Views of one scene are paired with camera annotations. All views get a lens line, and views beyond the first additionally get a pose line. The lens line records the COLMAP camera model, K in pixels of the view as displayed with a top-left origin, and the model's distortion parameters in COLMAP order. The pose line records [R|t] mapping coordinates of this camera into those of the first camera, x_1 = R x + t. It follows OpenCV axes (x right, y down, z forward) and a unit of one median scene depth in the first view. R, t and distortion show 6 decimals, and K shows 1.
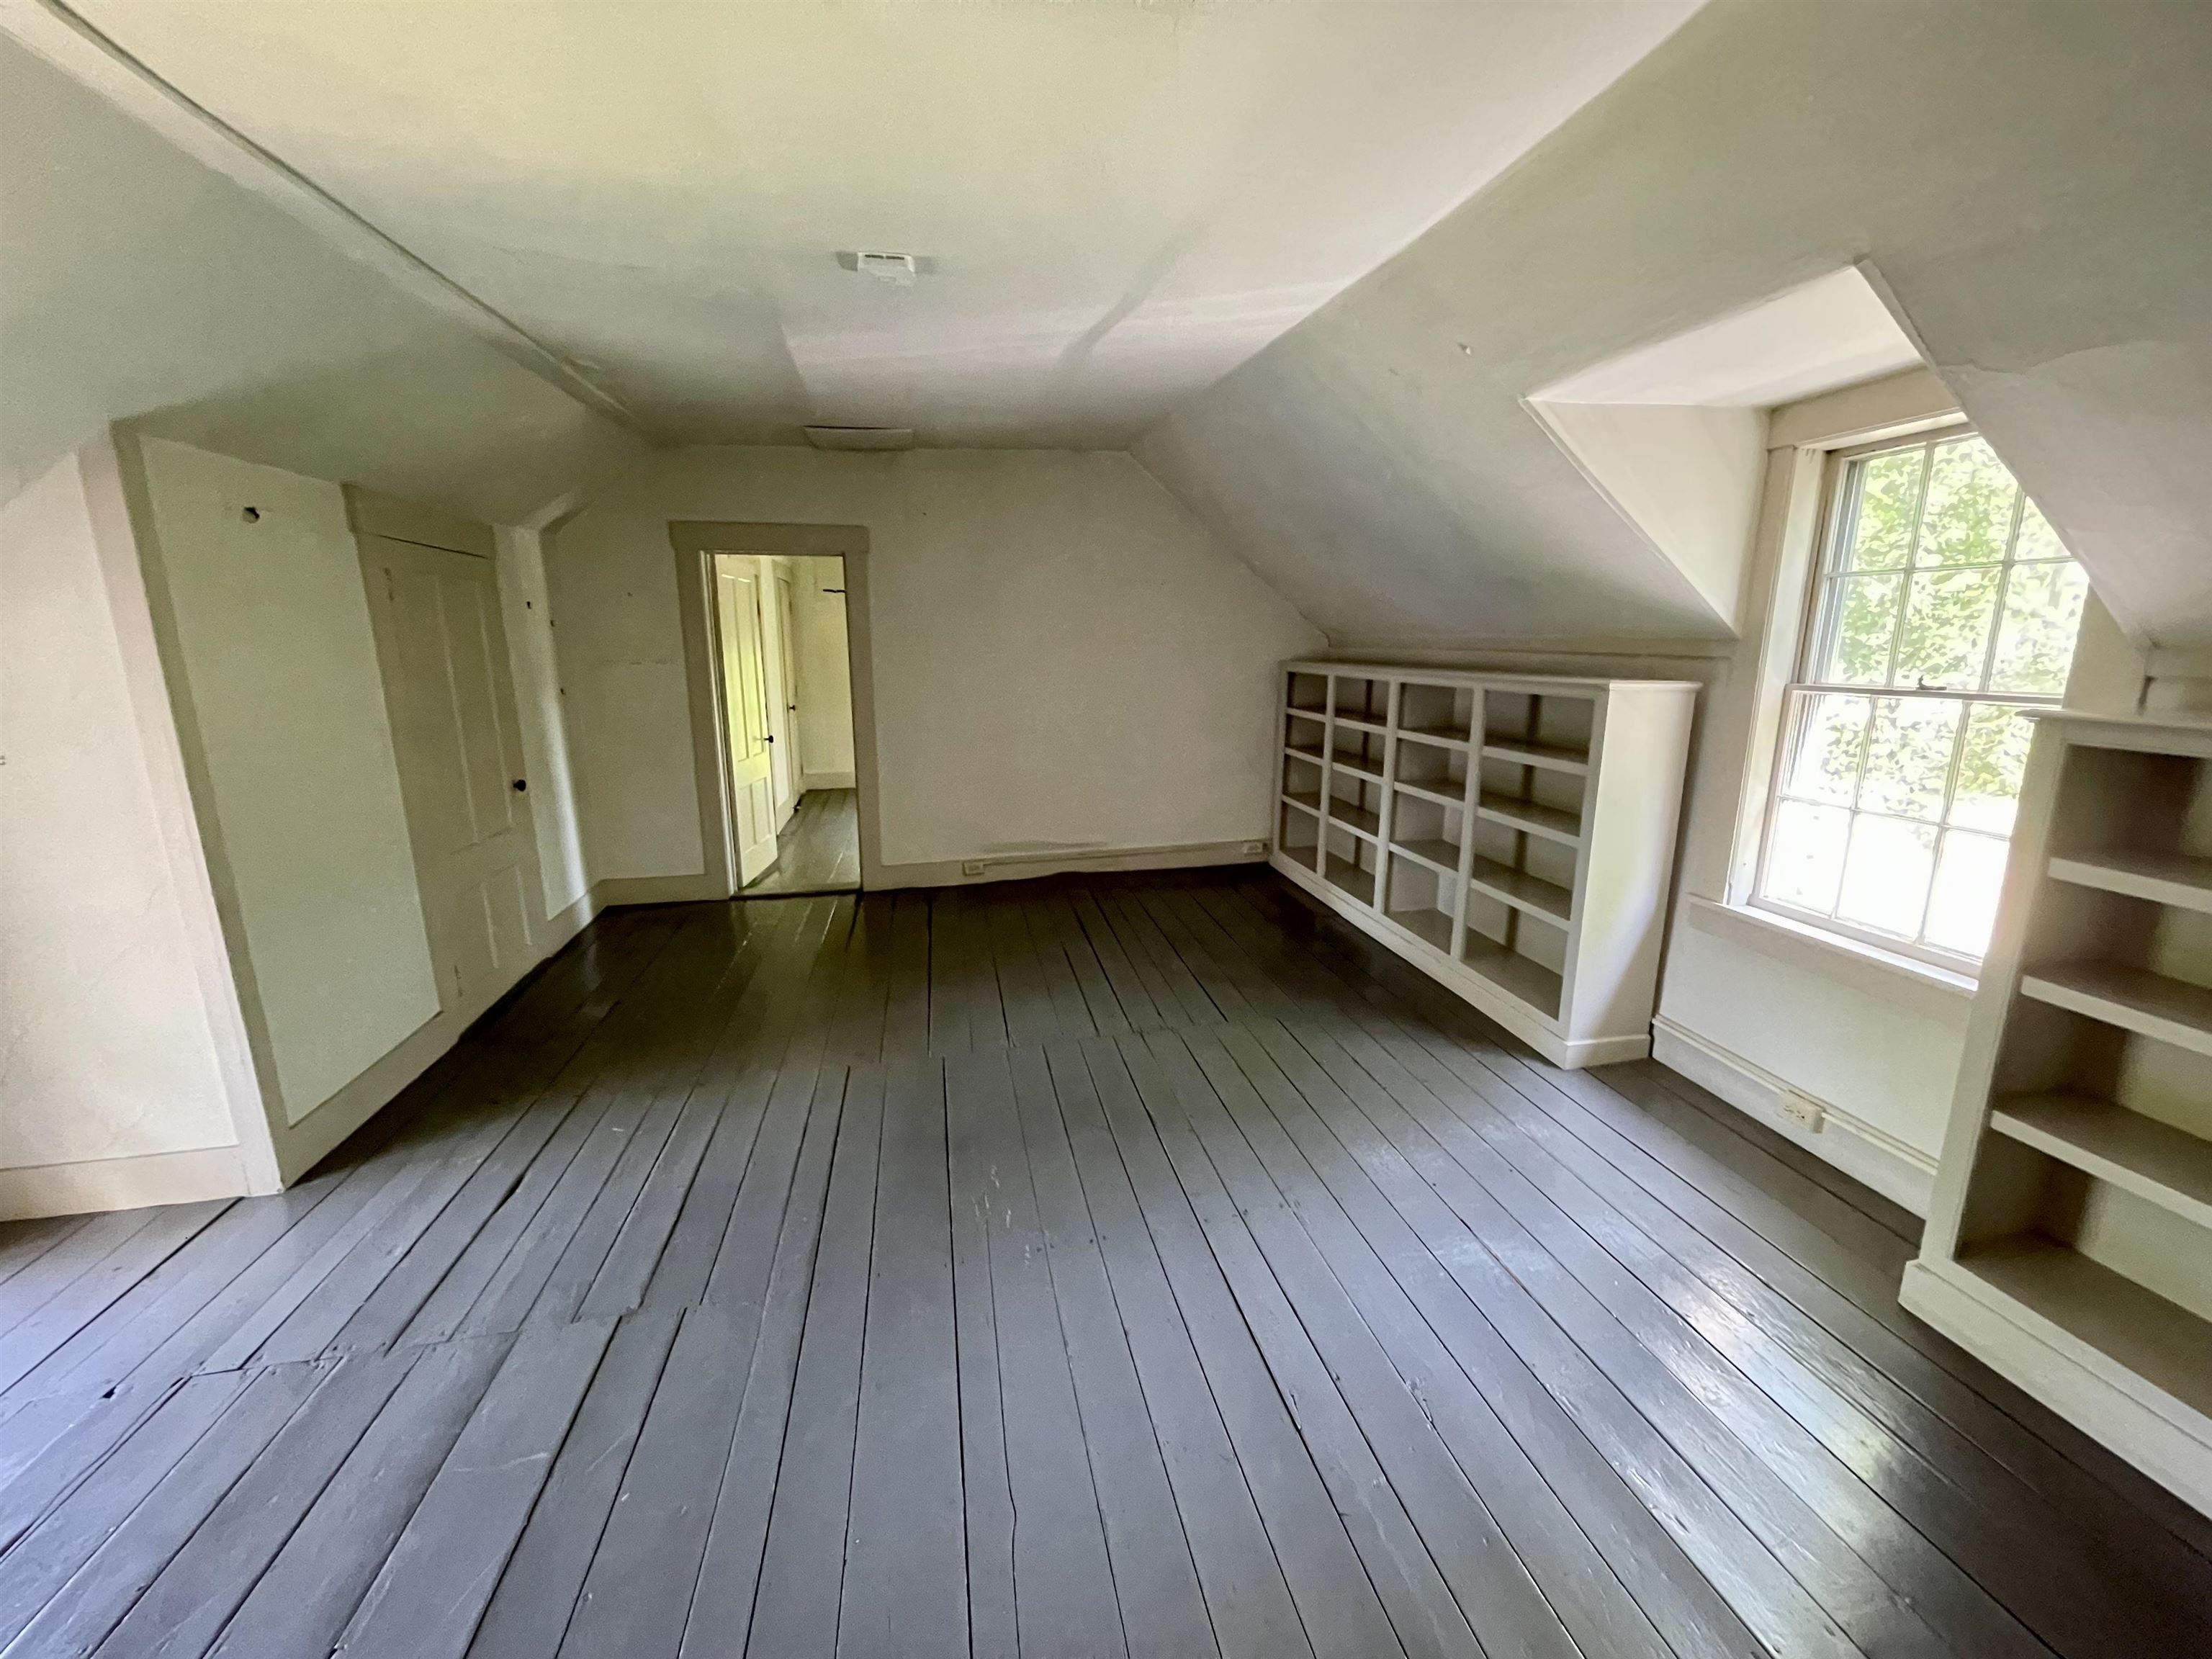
lens RADIAL K [[881.6, 0, 1113.8], [0, 881.6, 819.7], [0, 0, 1]] dist [-0.008239, -0.000058]
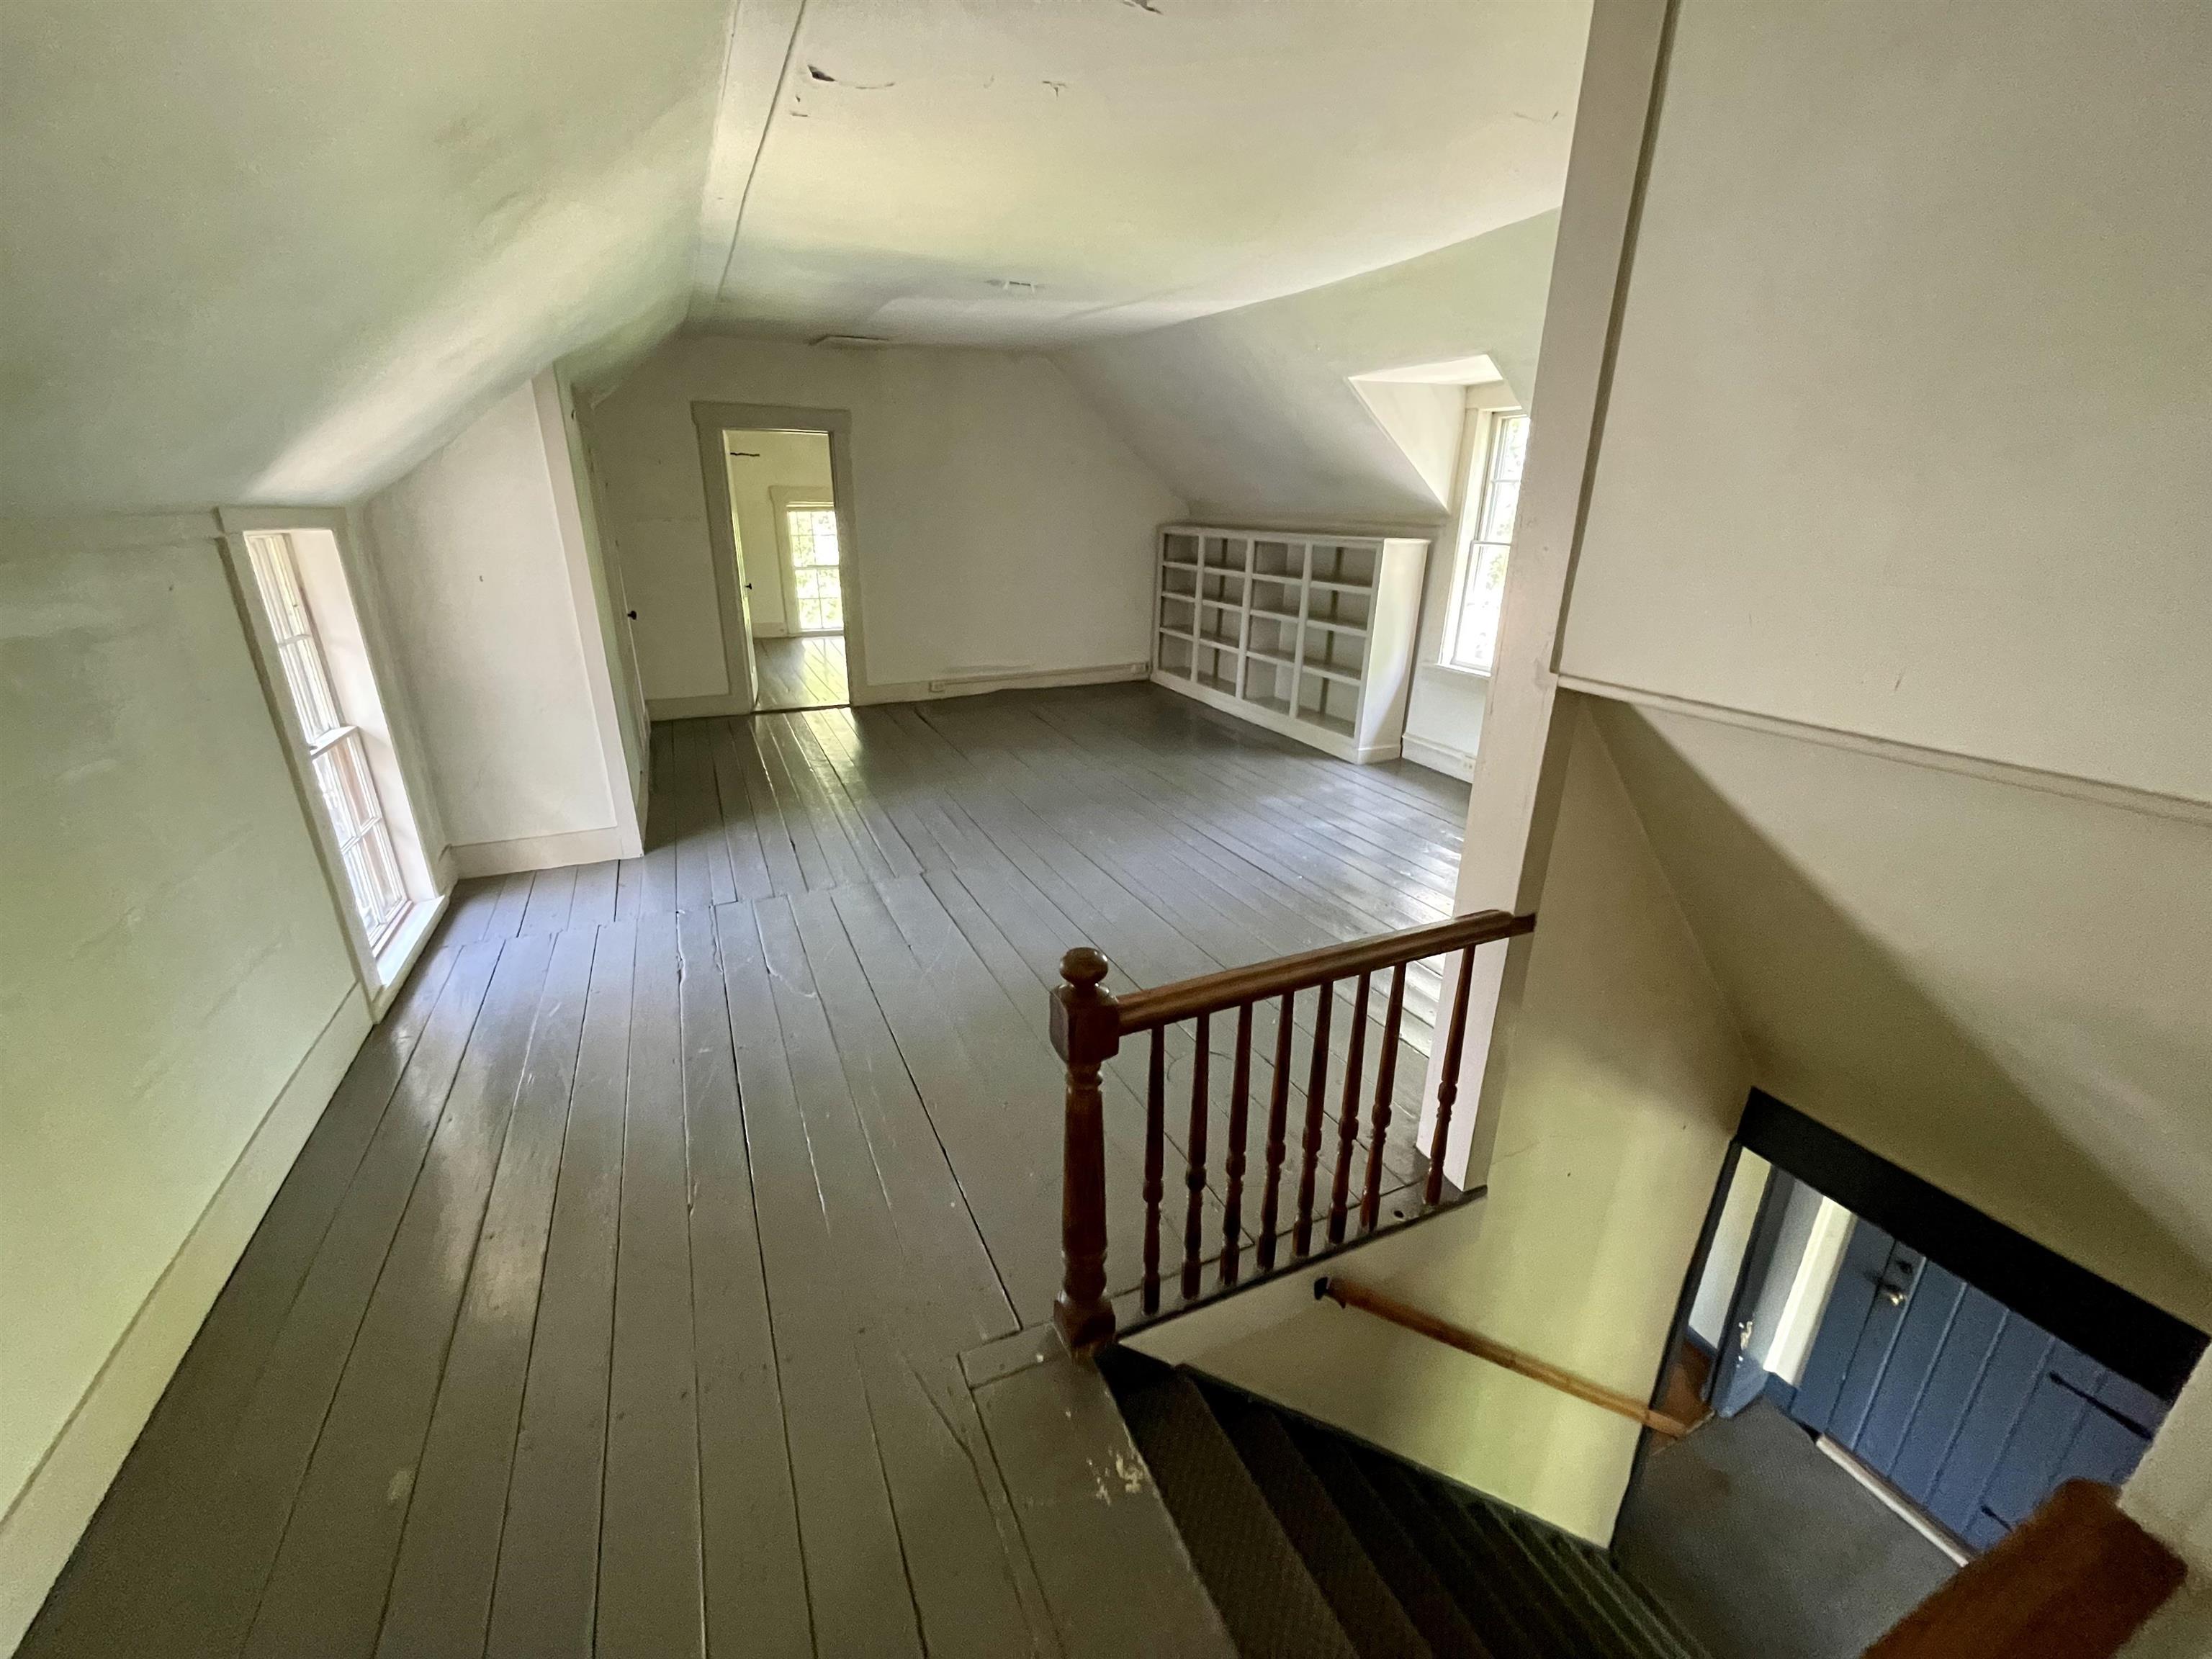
lens RADIAL K [[892.2, 0, 1106.0], [0, 892.2, 829.5], [0, 0, 1]] dist [-0.002017, -0.000193]
pose [[0.973234, -0.063775, 0.220790, -0.329916], [0.029779, 0.987620, 0.154012, 0.101125], [-0.227878, -0.143315, 0.963085, -0.545383]]
